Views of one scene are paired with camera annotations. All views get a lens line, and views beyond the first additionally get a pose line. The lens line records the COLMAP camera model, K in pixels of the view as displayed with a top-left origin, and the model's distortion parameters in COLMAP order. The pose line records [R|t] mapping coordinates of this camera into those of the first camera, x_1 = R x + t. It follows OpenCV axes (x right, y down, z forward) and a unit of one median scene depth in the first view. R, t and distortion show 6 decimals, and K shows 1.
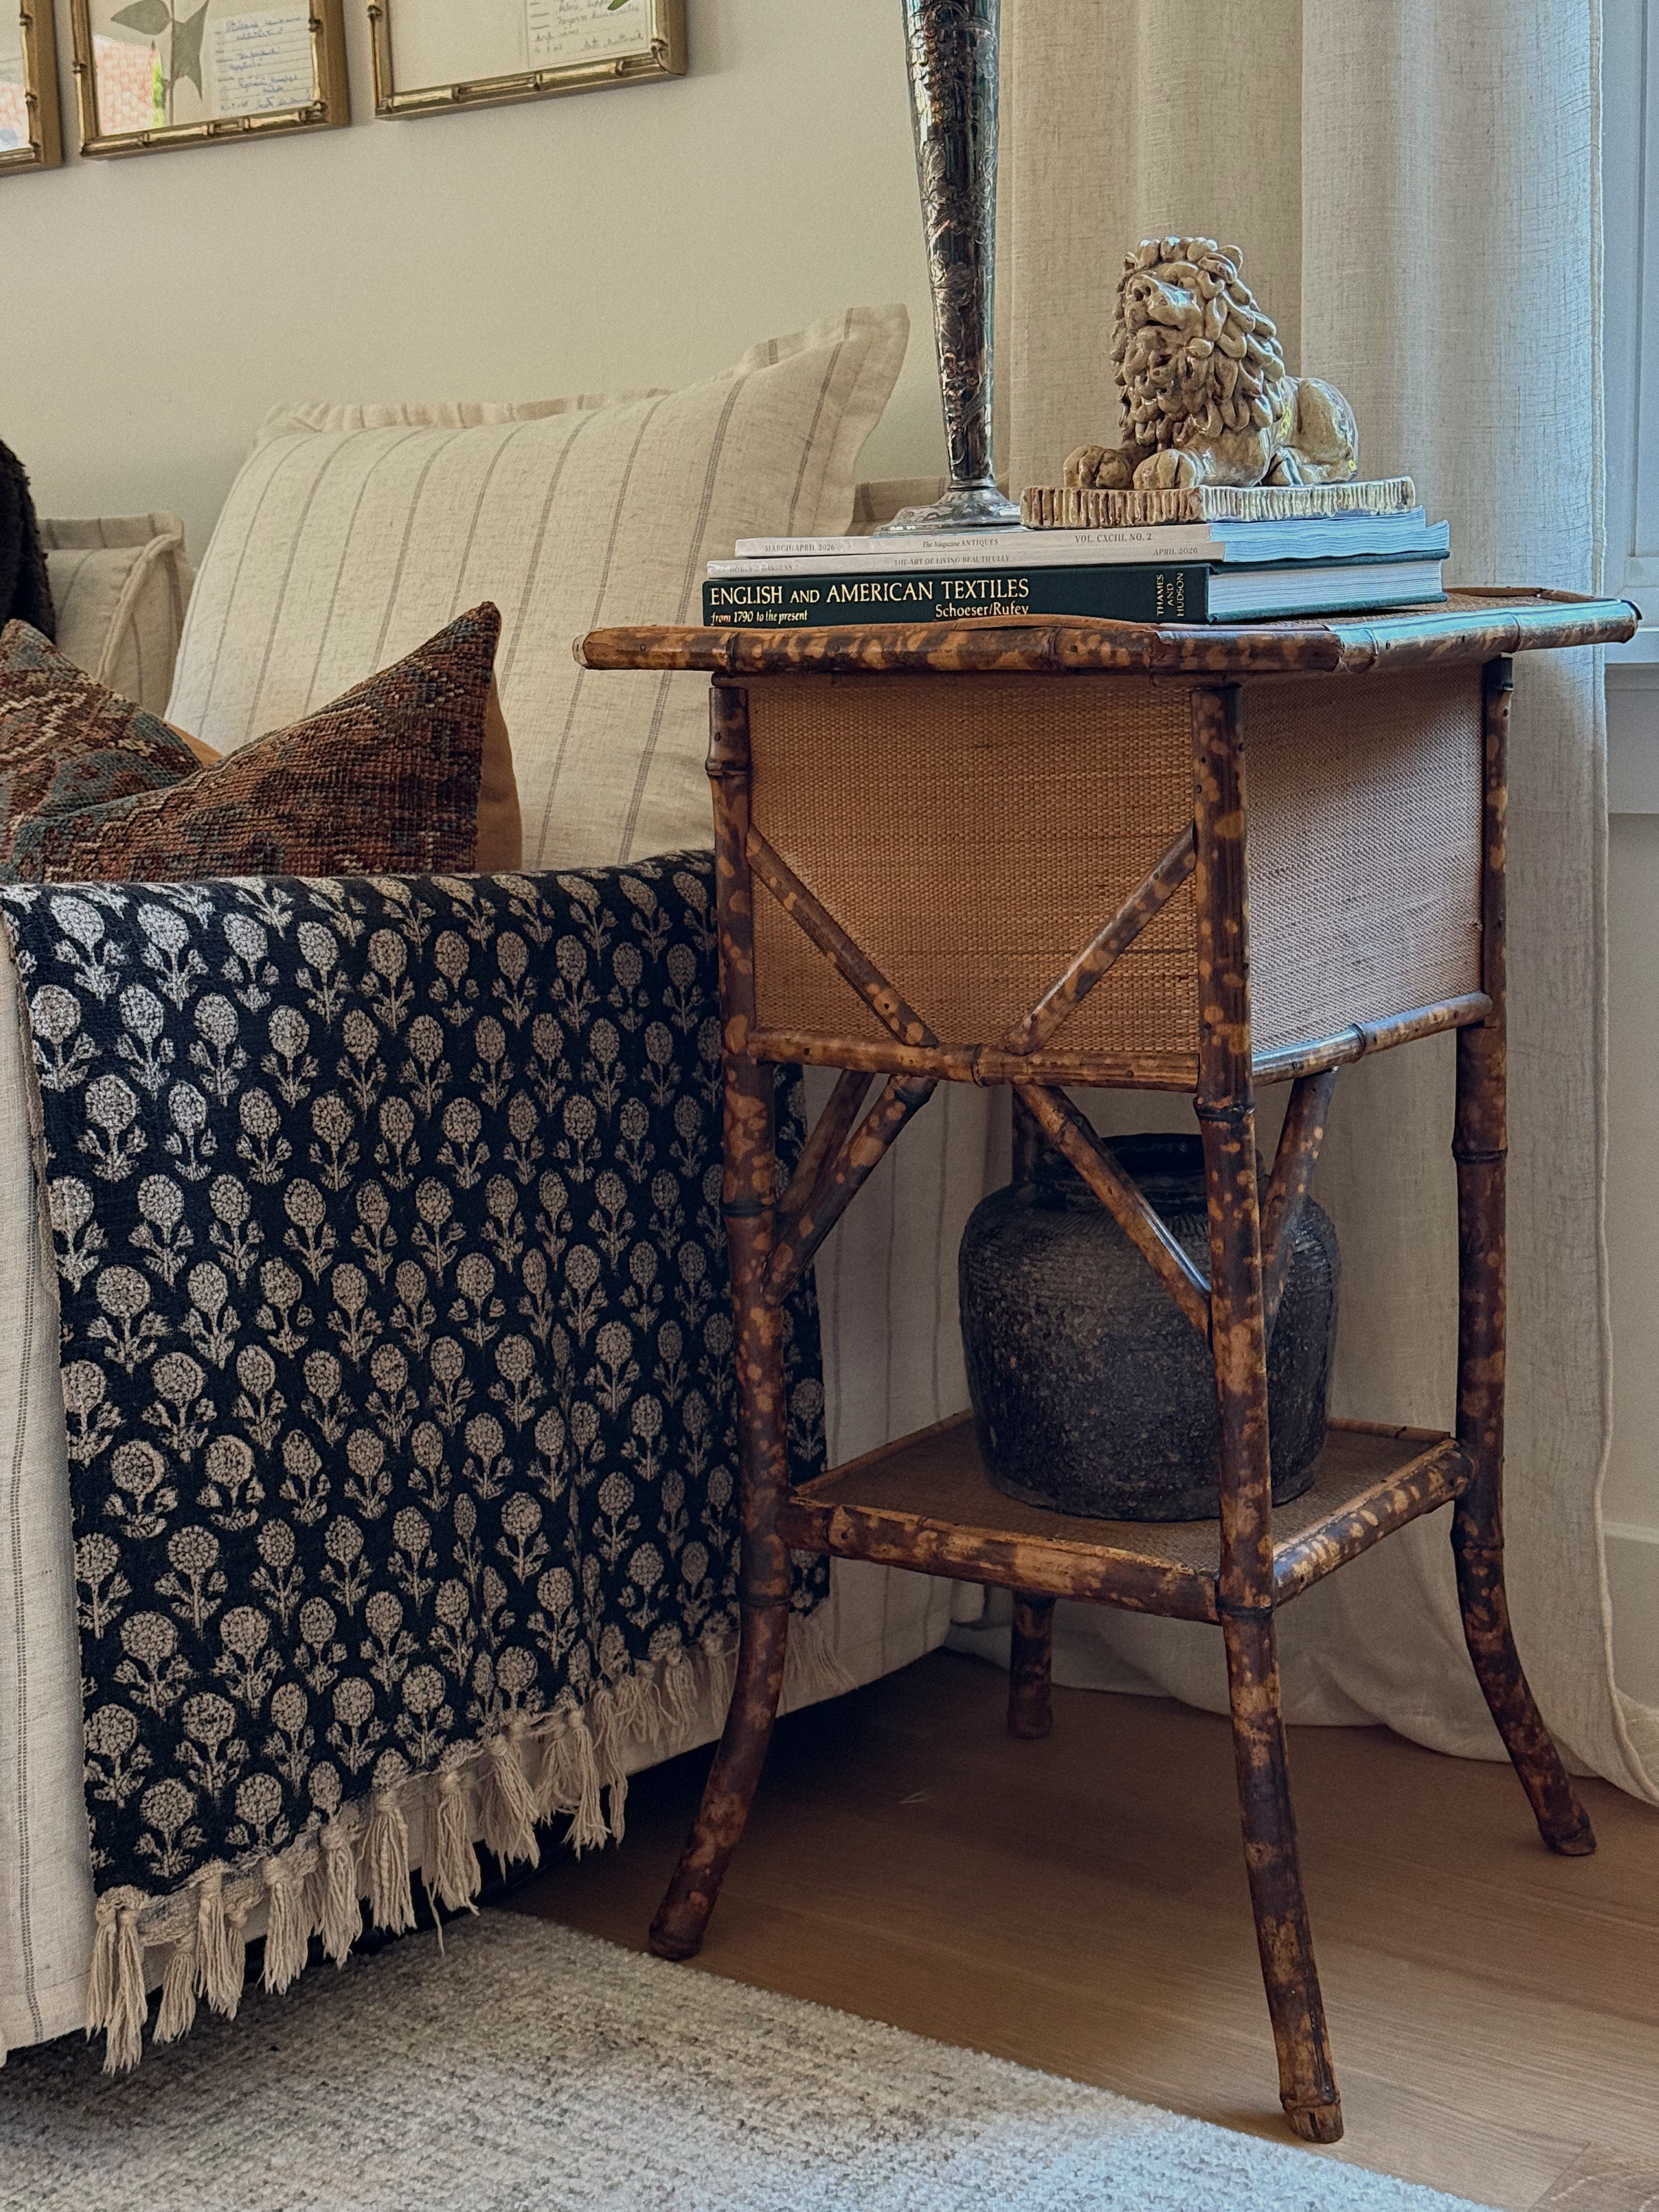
lens RADIAL K [[3112.5, 0, 821.2], [0, 3112.5, 1101.6], [0, 0, 1]] dist [0.185214, -0.395225]
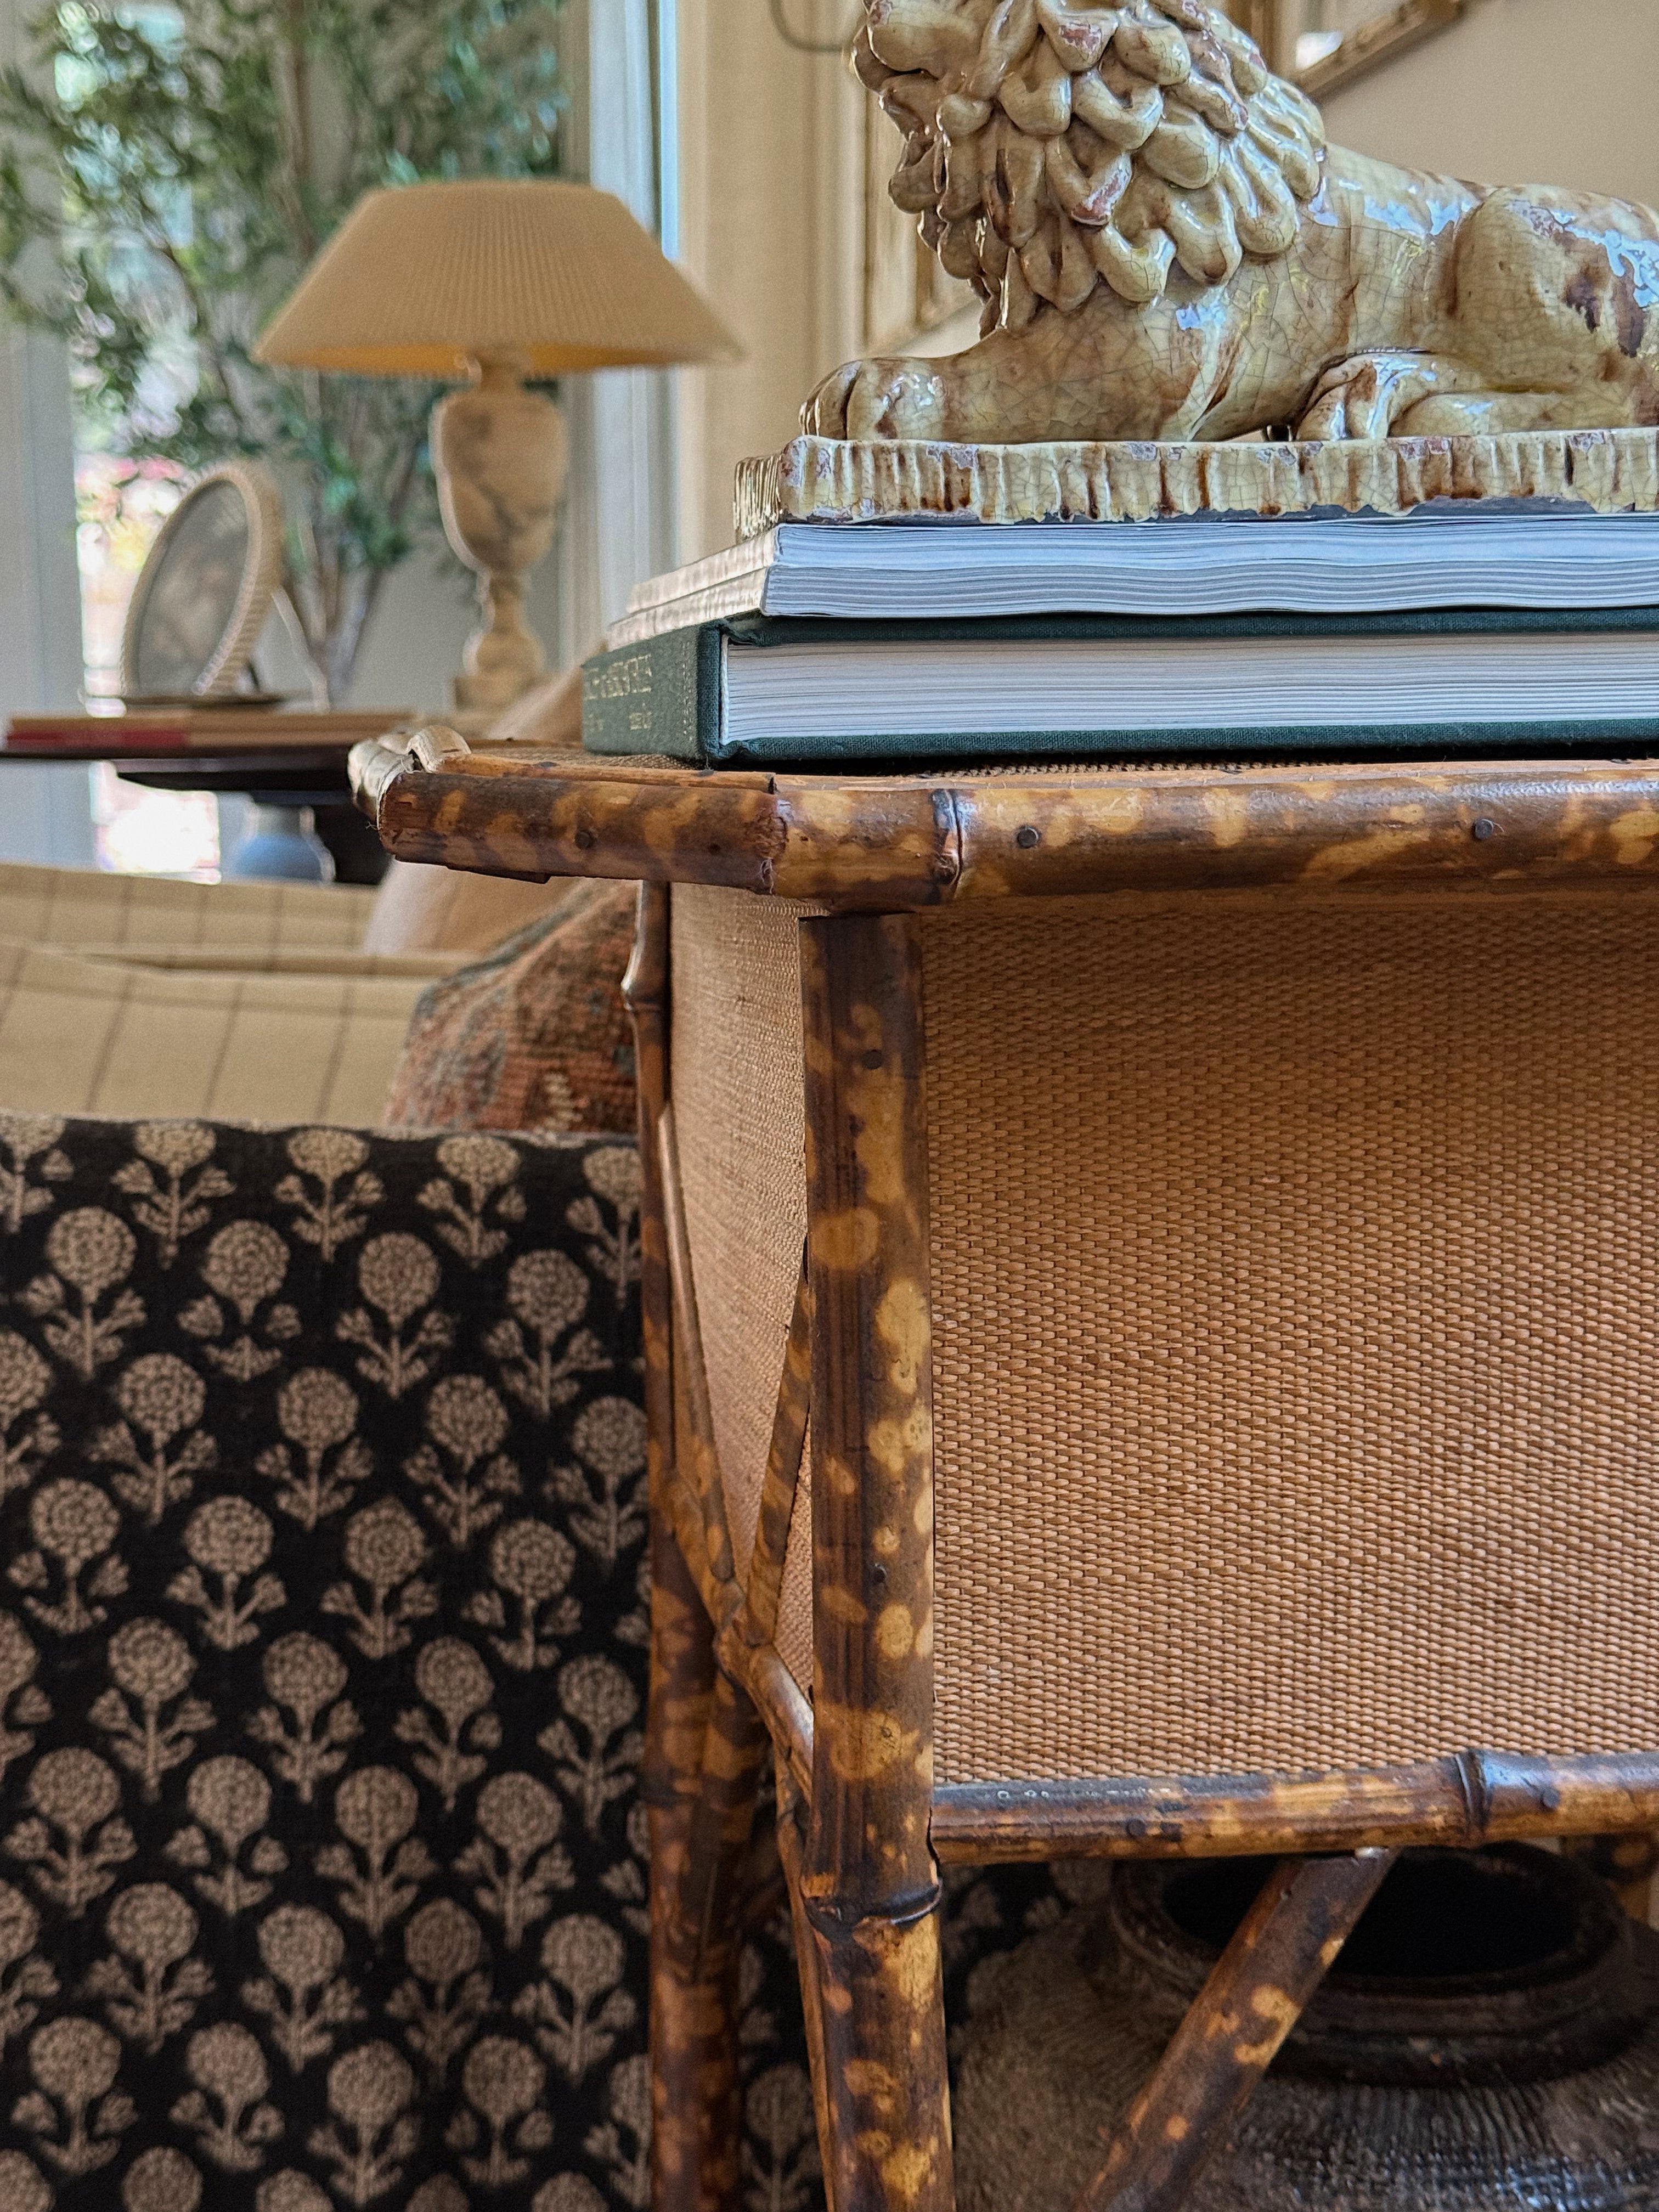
lens RADIAL K [[3112.5, 0, 821.2], [0, 3112.5, 1101.6], [0, 0, 1]] dist [0.185214, -0.395225]
pose [[0.718937, 0.108606, -0.686538, 0.375096], [-0.132486, 0.991021, 0.018035, -0.103067], [0.682332, 0.077990, 0.726870, 0.626340]]
